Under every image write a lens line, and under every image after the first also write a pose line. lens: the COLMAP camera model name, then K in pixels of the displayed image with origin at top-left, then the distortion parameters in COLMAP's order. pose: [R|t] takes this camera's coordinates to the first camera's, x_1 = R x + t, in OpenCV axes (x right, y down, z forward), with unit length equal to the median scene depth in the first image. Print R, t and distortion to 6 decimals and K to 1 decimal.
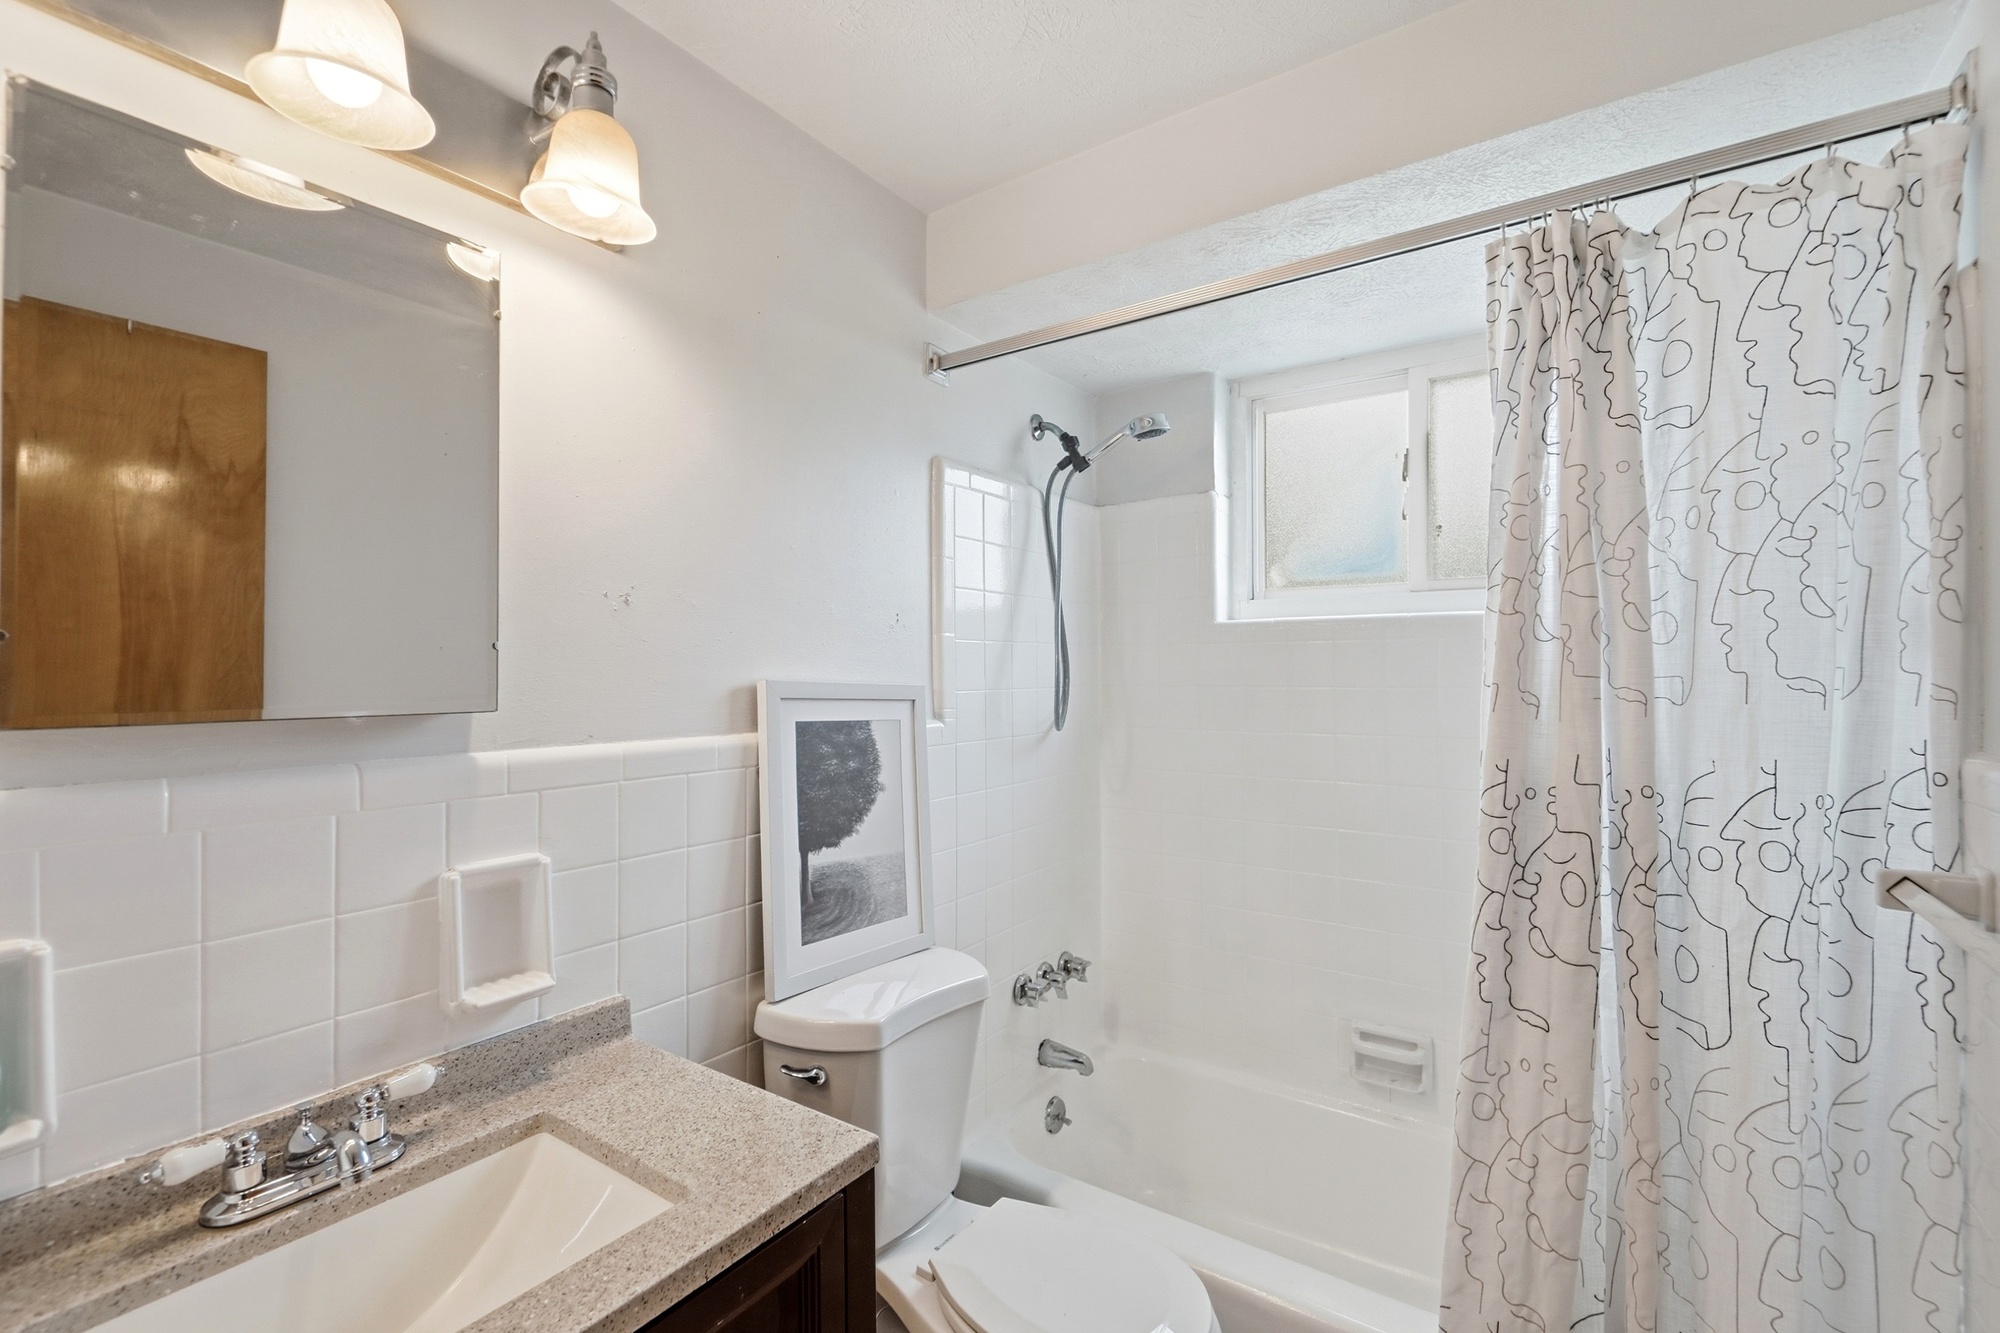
lens RADIAL K [[867.4, 0, 1001.2], [0, 867.4, 677.2], [0, 0, 1]] dist [-0.004290, -0.000299]
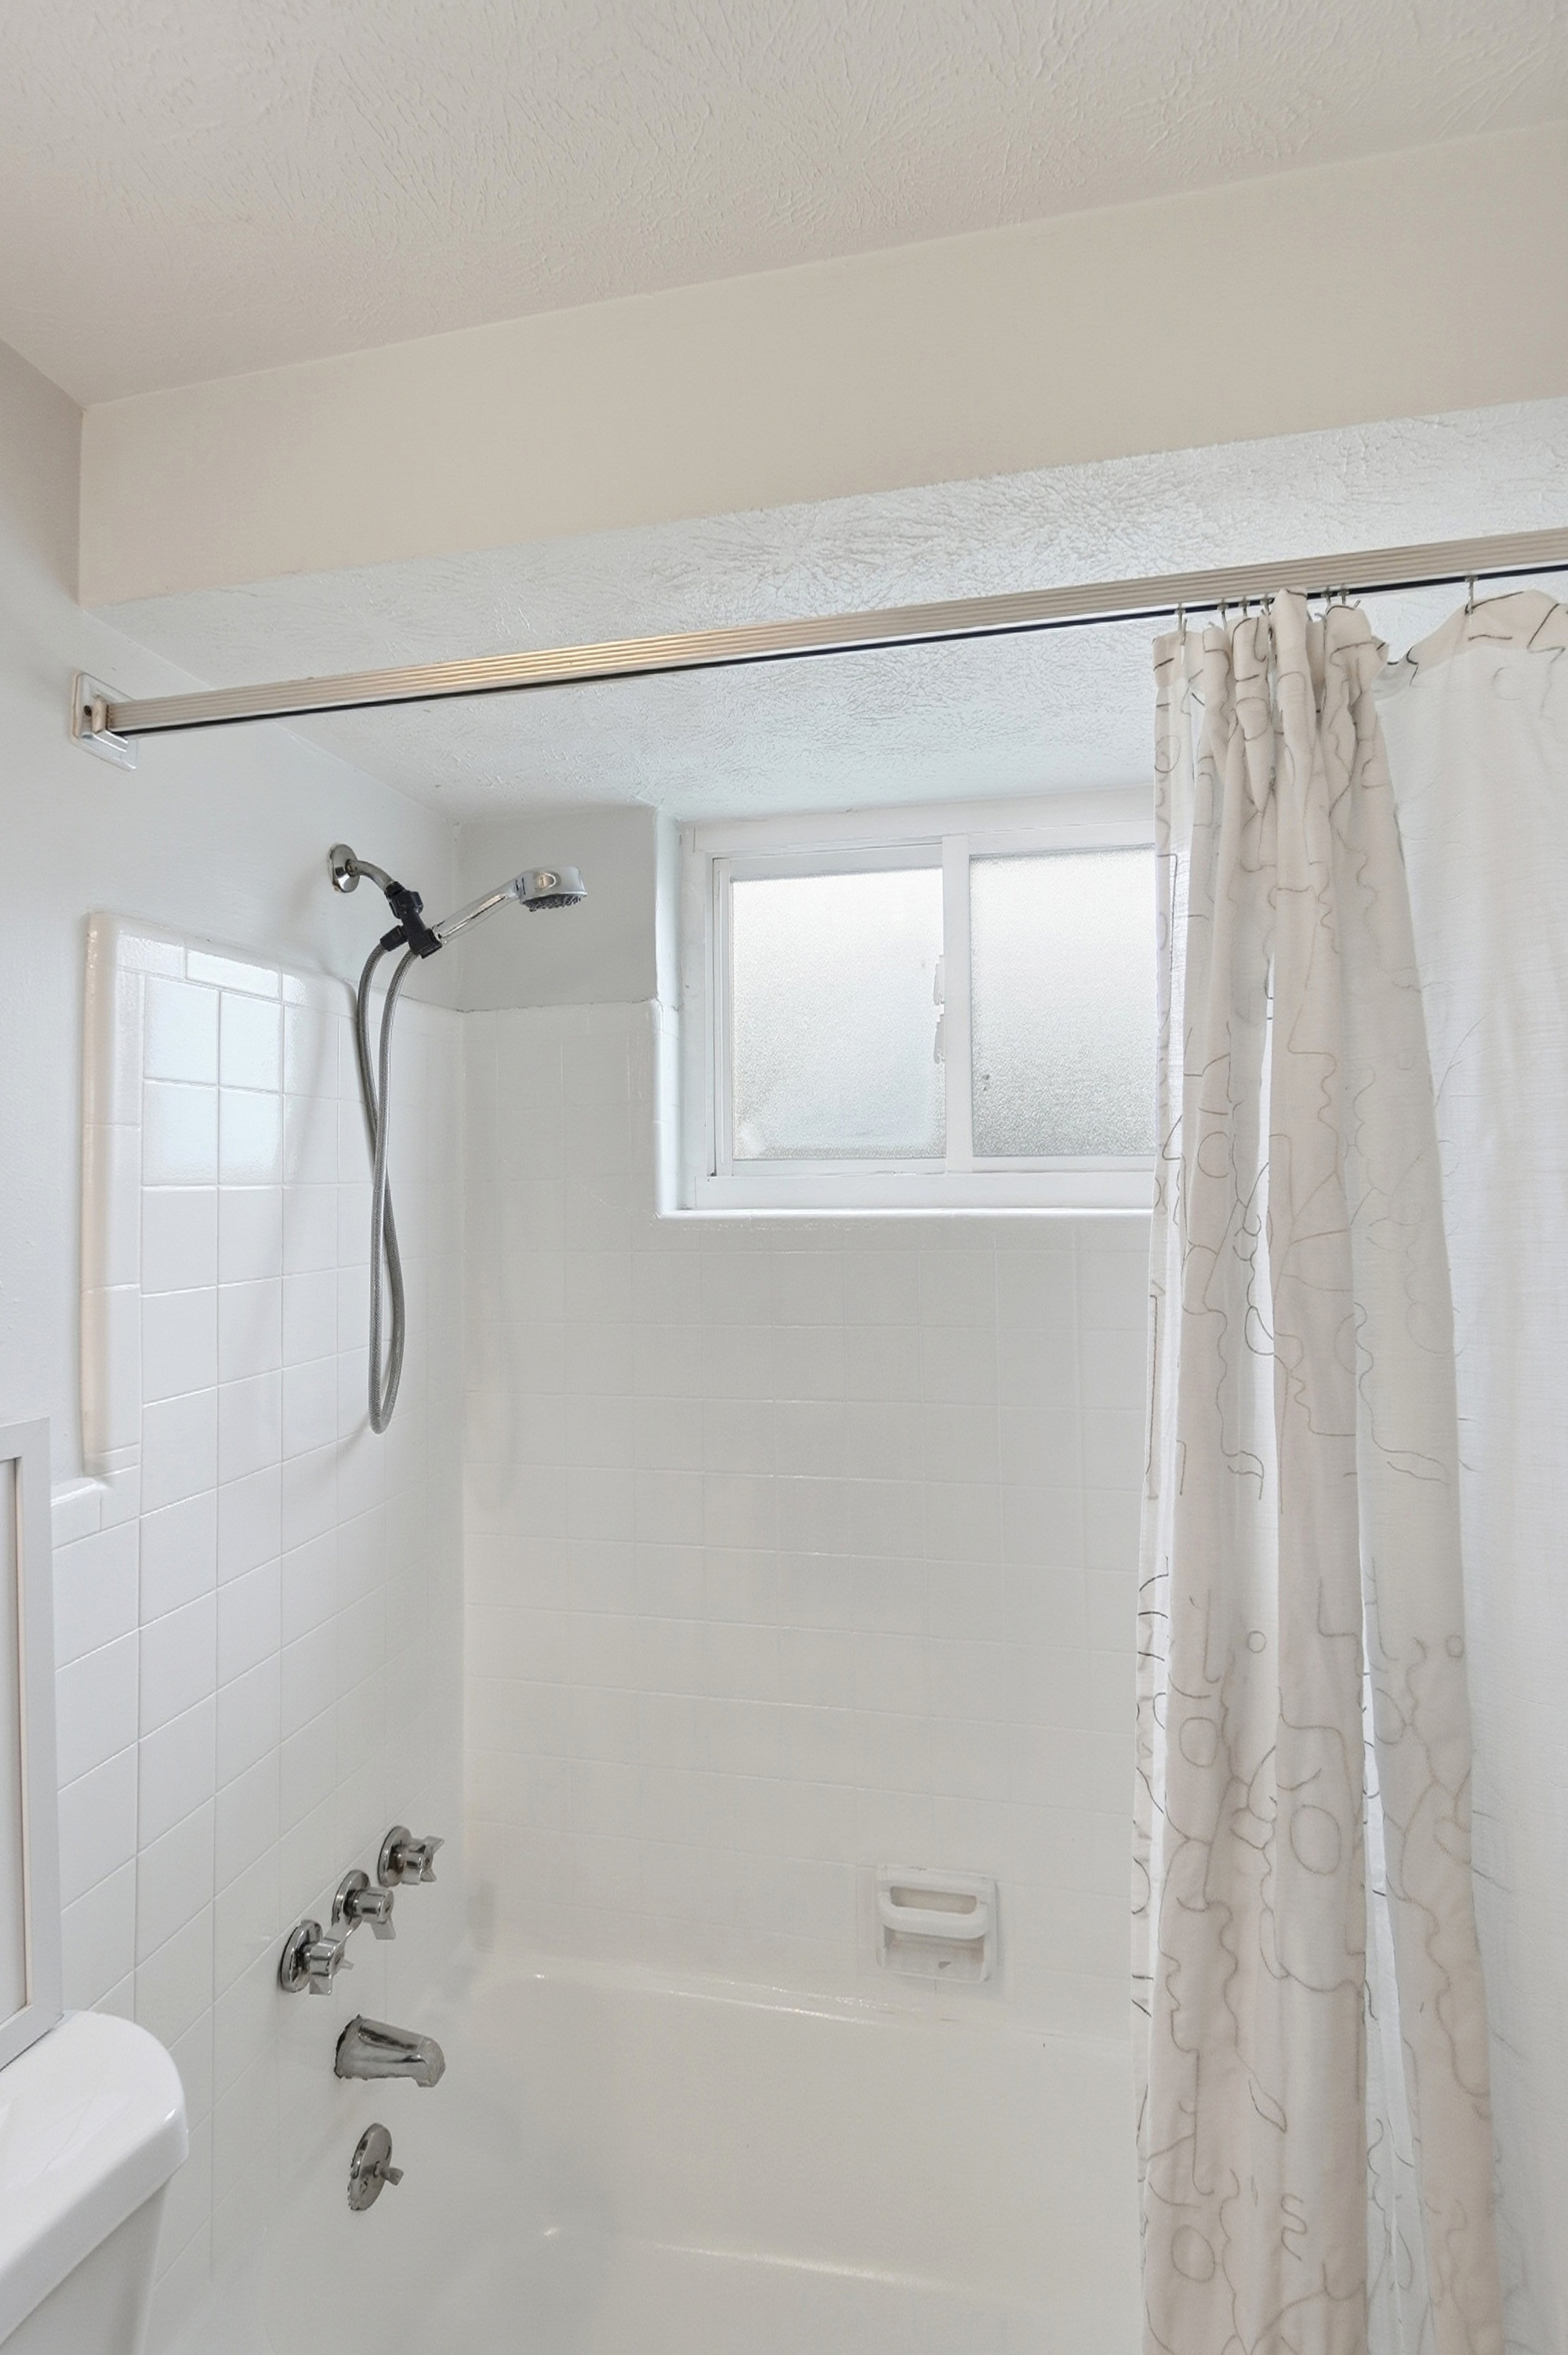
lens RADIAL K [[1185.5, 0, 784.0], [0, 1185.5, 1177.5], [0, 0, 1]] dist [-0.018409, 0.000232]
pose [[0.933698, 0.008958, 0.357950, 0.038659], [0.002459, 0.999503, -0.031429, -0.075655], [-0.358053, 0.030225, 0.933212, 0.231139]]
